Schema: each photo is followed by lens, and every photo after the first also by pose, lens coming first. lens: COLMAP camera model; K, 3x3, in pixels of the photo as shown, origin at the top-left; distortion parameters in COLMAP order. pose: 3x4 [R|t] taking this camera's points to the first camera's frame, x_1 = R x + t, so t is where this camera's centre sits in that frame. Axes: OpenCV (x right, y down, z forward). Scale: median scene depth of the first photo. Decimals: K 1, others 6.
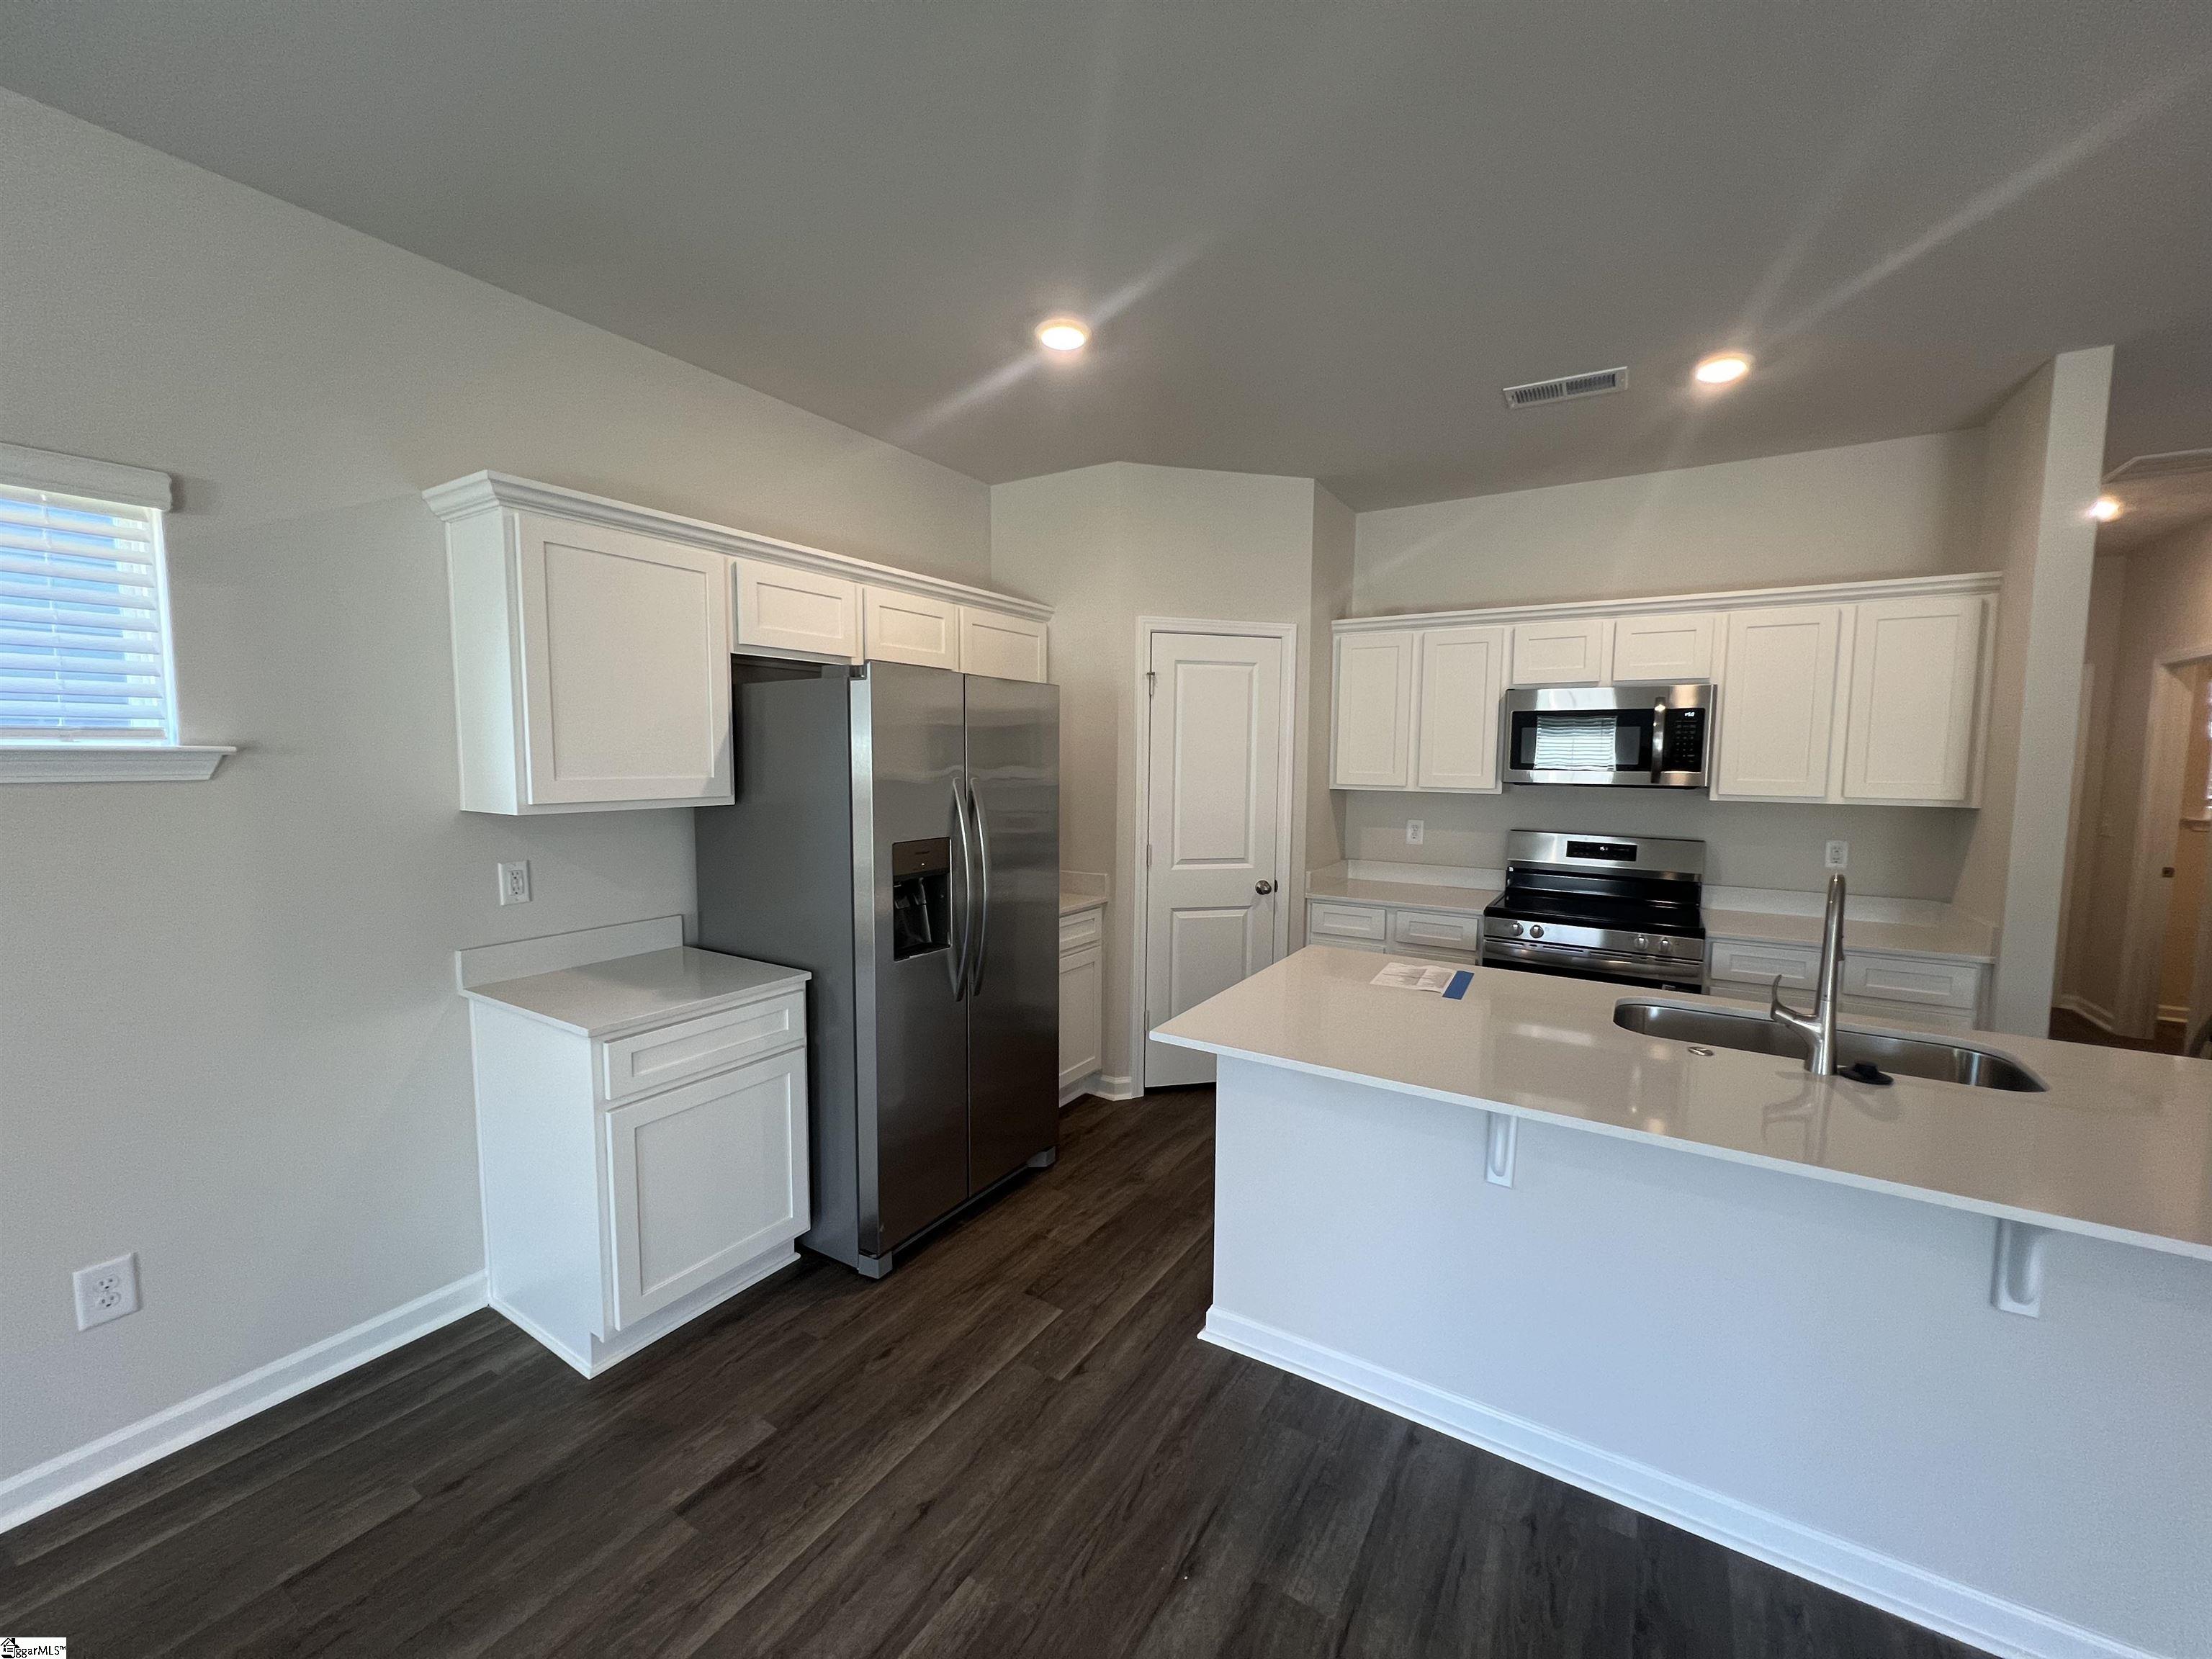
lens RADIAL K [[887.0, 0, 1104.9], [0, 887.0, 828.0], [0, 0, 1]] dist [0.001181, 0.000093]
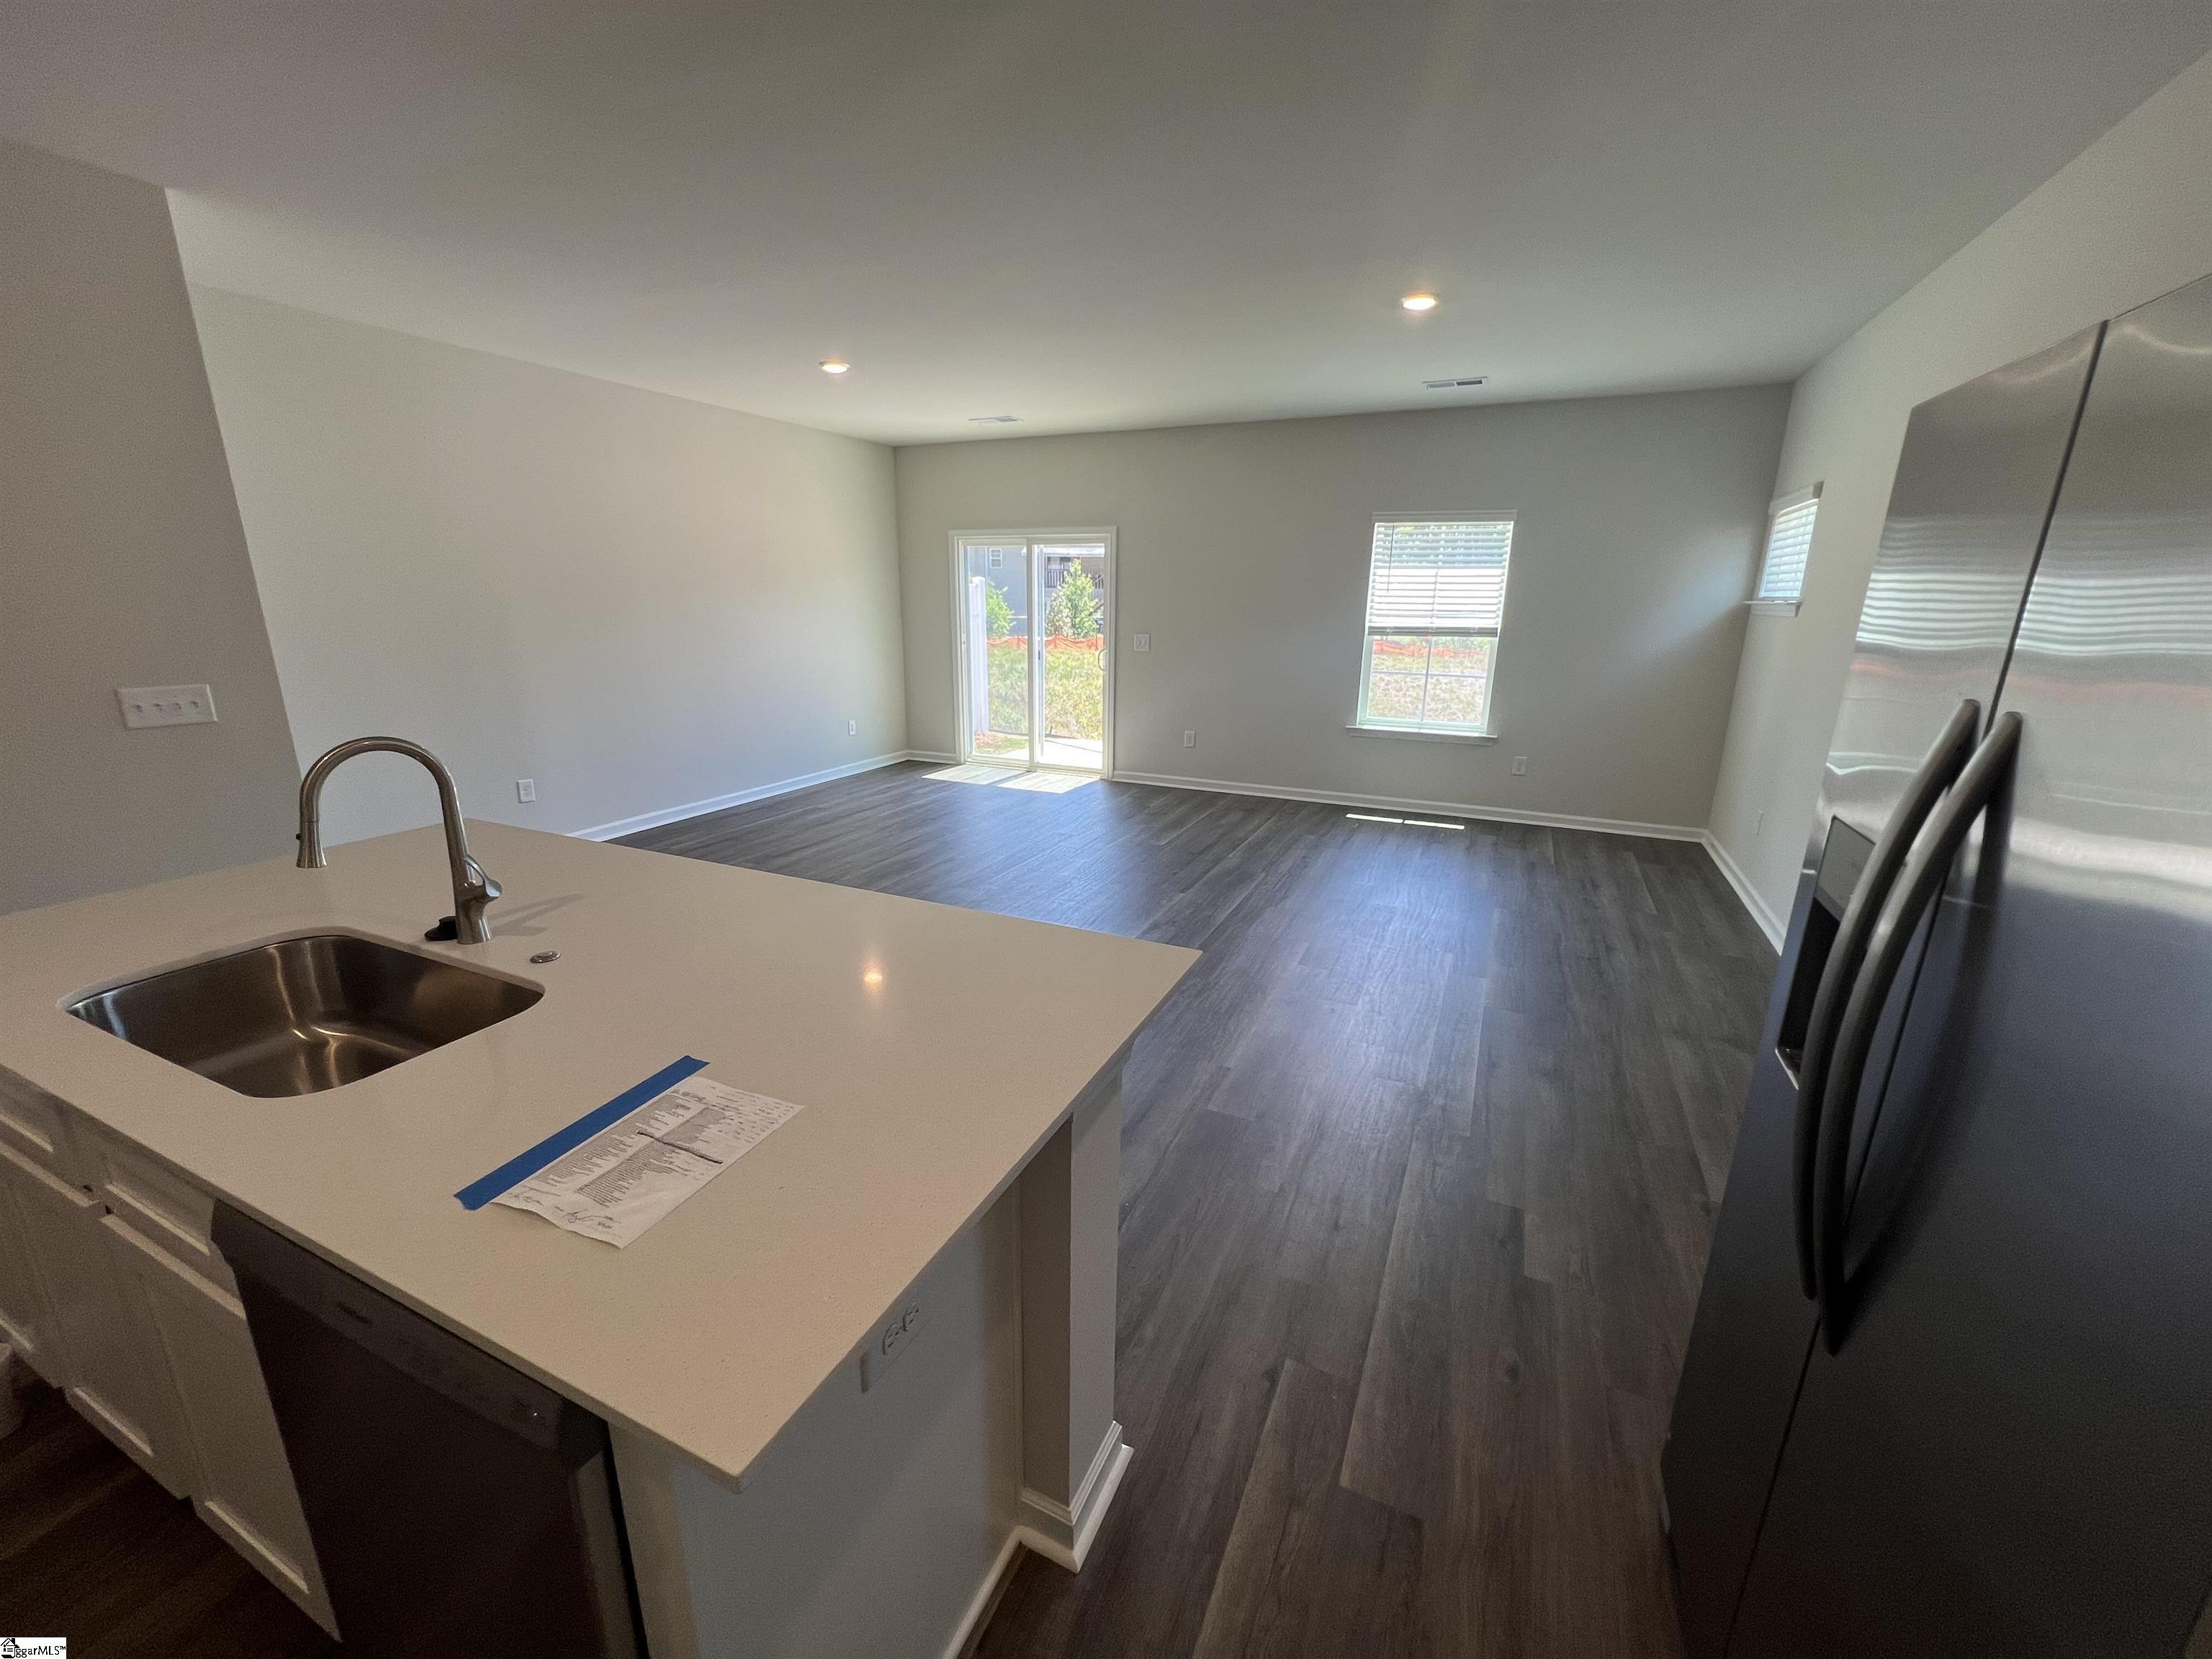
lens RADIAL K [[887.0, 0, 1096.1], [0, 887.0, 834.6], [0, 0, 1]] dist [0.001181, 0.000093]
pose [[-0.992674, 0.015599, -0.119813, 0.223819], [-0.026914, 0.938167, 0.345136, -0.141159], [0.117789, 0.345832, -0.930874, 1.571271]]
